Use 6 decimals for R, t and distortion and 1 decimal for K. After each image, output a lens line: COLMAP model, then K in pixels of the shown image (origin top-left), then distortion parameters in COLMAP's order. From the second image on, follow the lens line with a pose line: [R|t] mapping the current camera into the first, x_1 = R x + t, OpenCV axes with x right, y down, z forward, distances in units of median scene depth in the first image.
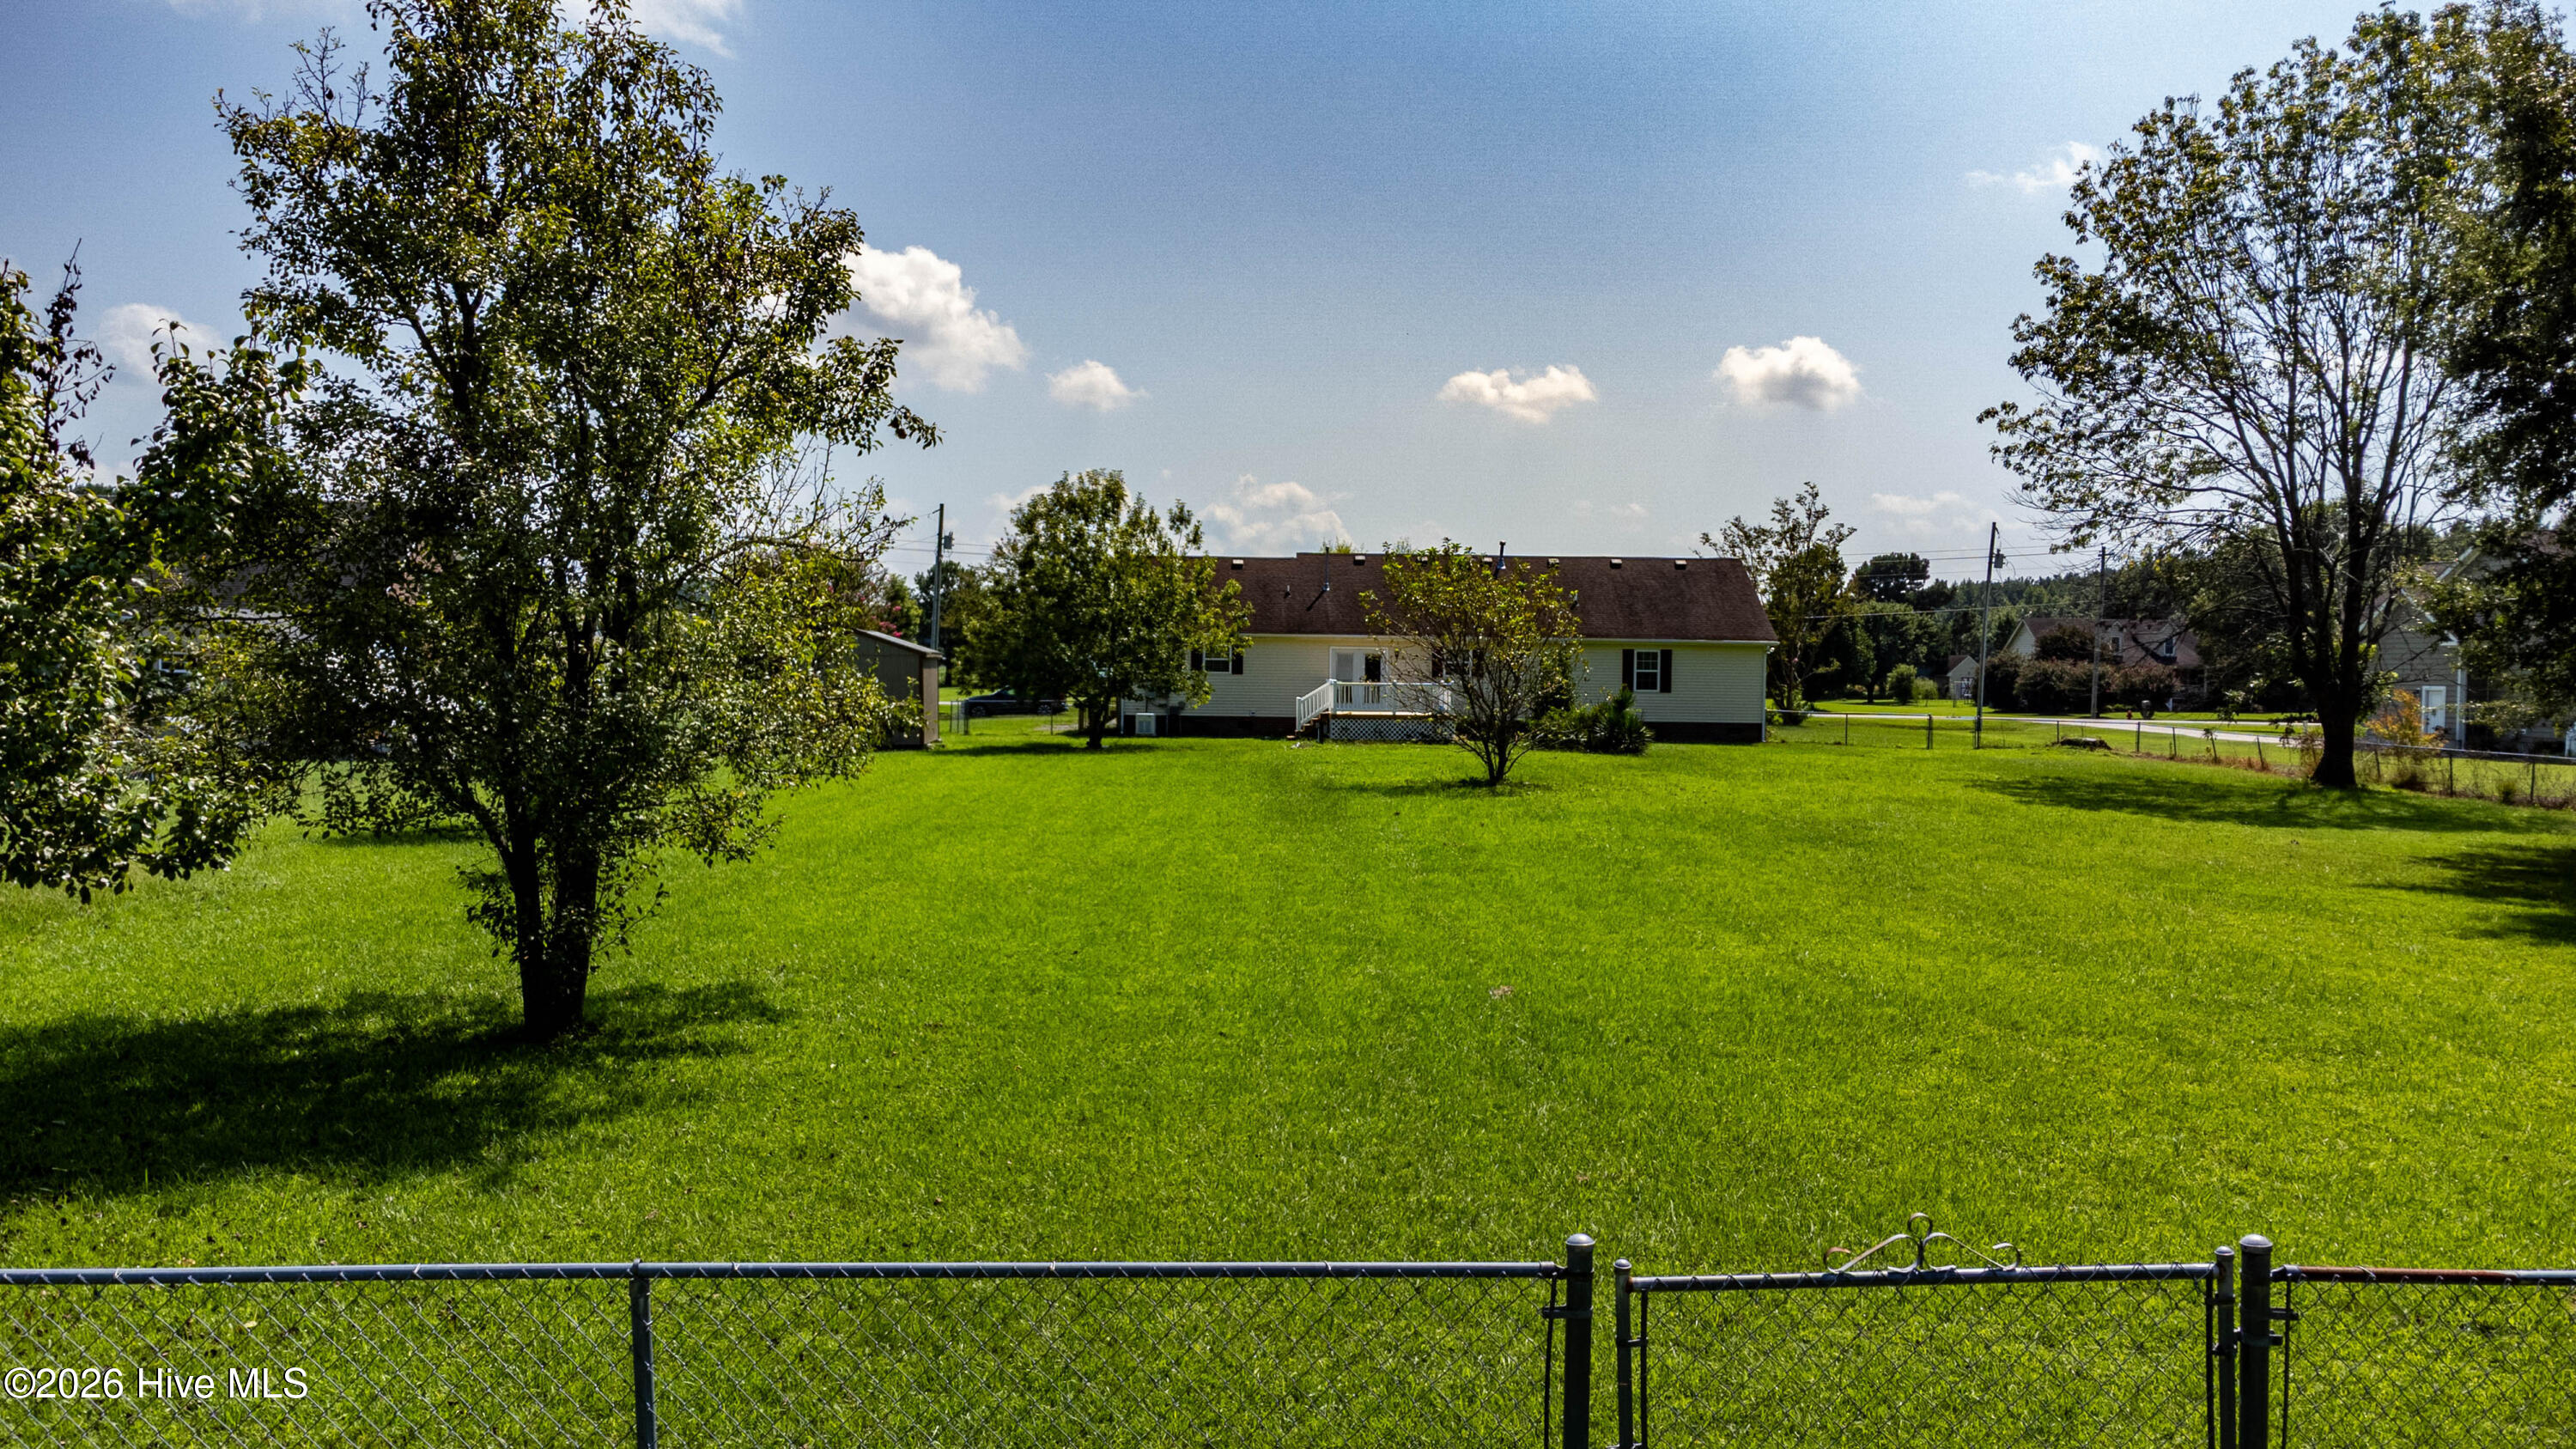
lens RADIAL K [[1942.5, 0, 1230.7], [0, 1942.5, 726.2], [0, 0, 1]] dist [0.062637, -0.004135]
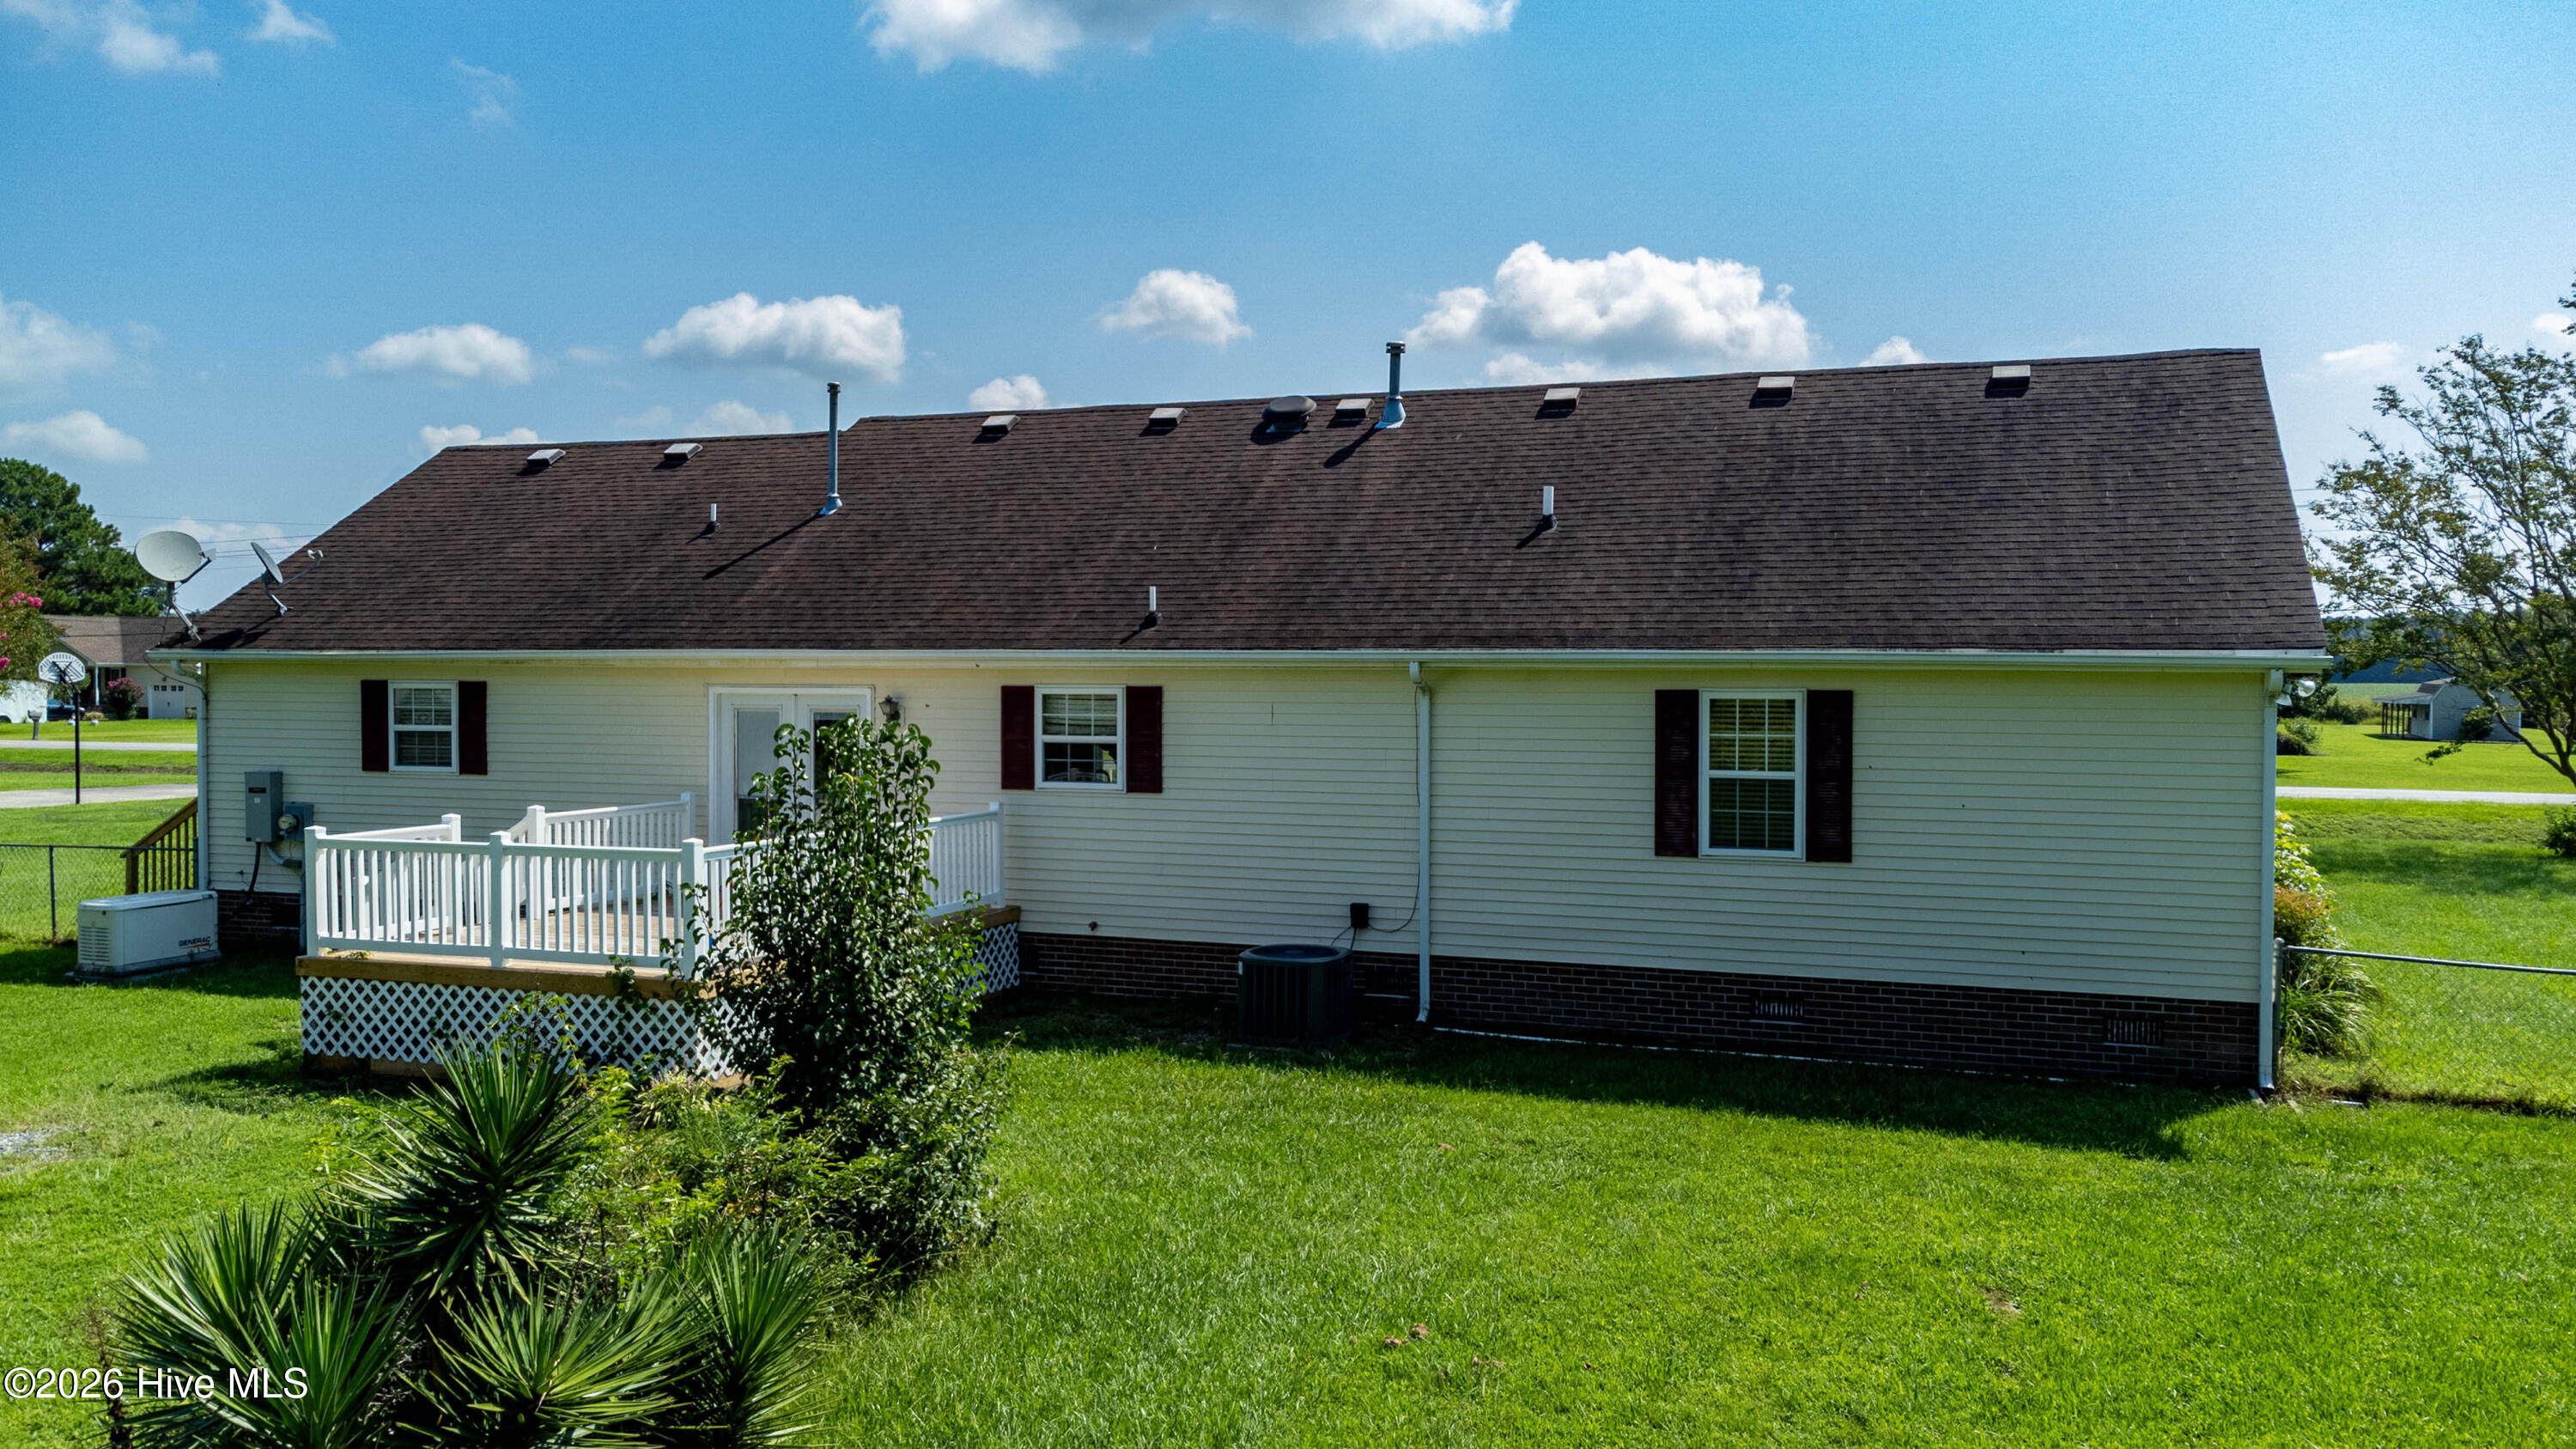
lens RADIAL K [[1942.5, 0, 1230.7], [0, 1942.5, 726.2], [0, 0, 1]] dist [0.062637, -0.004135]
pose [[0.930290, -0.002918, -0.366813, 0.238246], [0.000037, 0.999969, -0.007860, -0.031959], [0.366825, 0.007299, 0.930261, 0.723873]]
